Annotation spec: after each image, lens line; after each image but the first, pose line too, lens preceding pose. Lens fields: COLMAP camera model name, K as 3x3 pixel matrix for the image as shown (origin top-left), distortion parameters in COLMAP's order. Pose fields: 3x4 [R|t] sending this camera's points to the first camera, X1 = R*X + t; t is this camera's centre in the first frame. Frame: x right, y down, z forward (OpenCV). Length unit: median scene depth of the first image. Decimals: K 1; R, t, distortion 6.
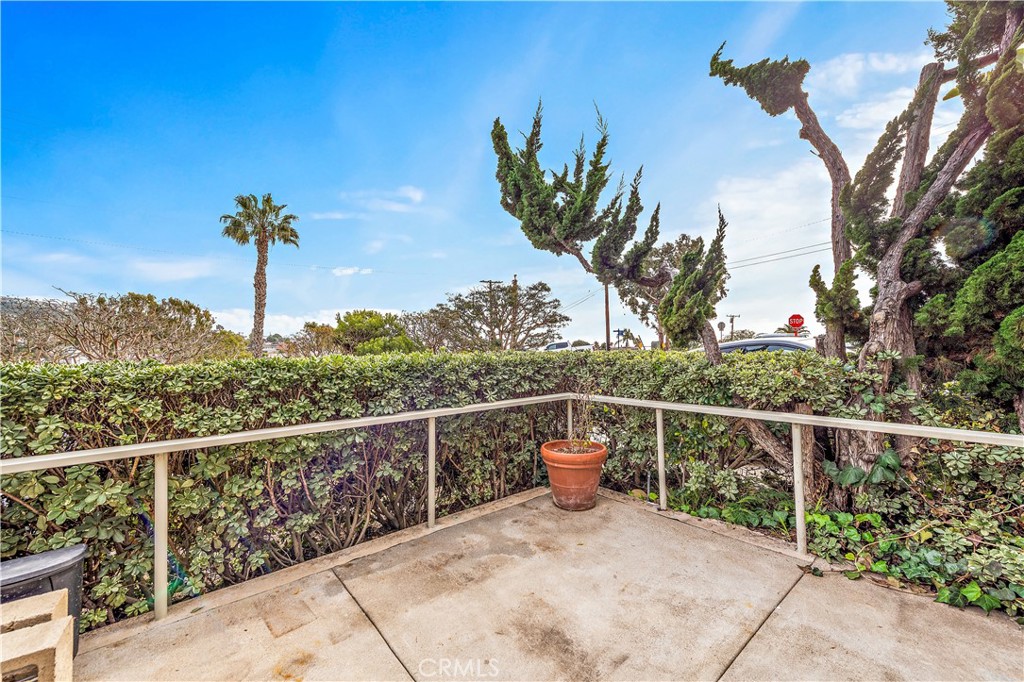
lens RADIAL K [[403.0, 0, 515.7], [0, 403.0, 342.3], [0, 0, 1]] dist [0.003531, -0.000854]
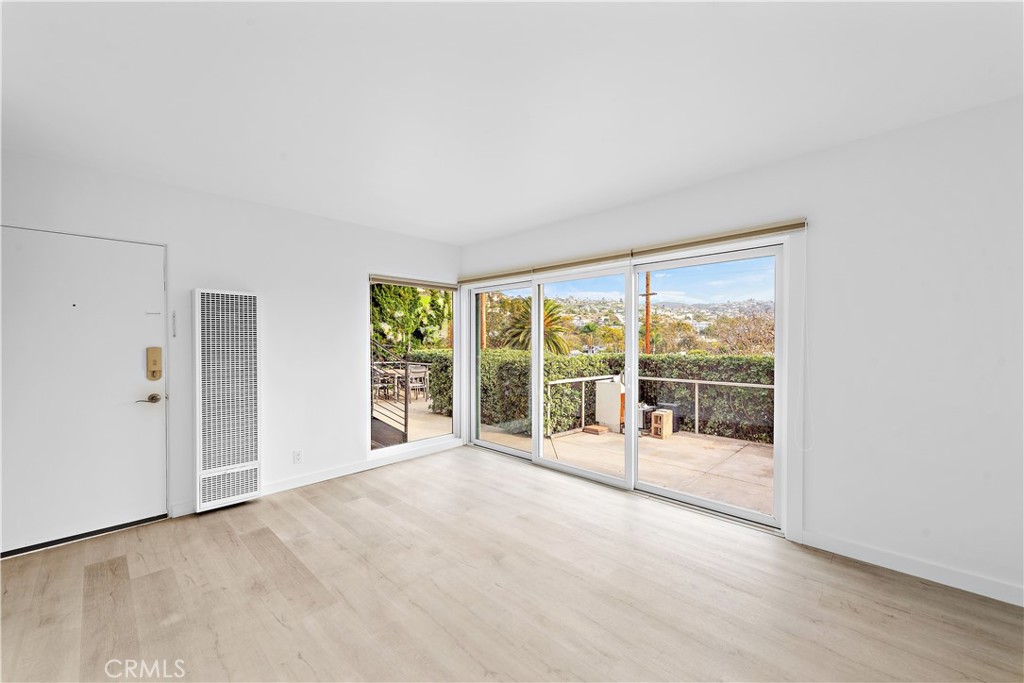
lens RADIAL K [[403.0, 0, 512.0], [0, 403.0, 344.3], [0, 0, 1]] dist [0.003531, -0.000854]
pose [[0.101535, 0.007523, -0.994803, 2.068475], [-0.004654, 0.999964, 0.007087, -0.049108], [0.994821, 0.003910, 0.101567, -0.750980]]
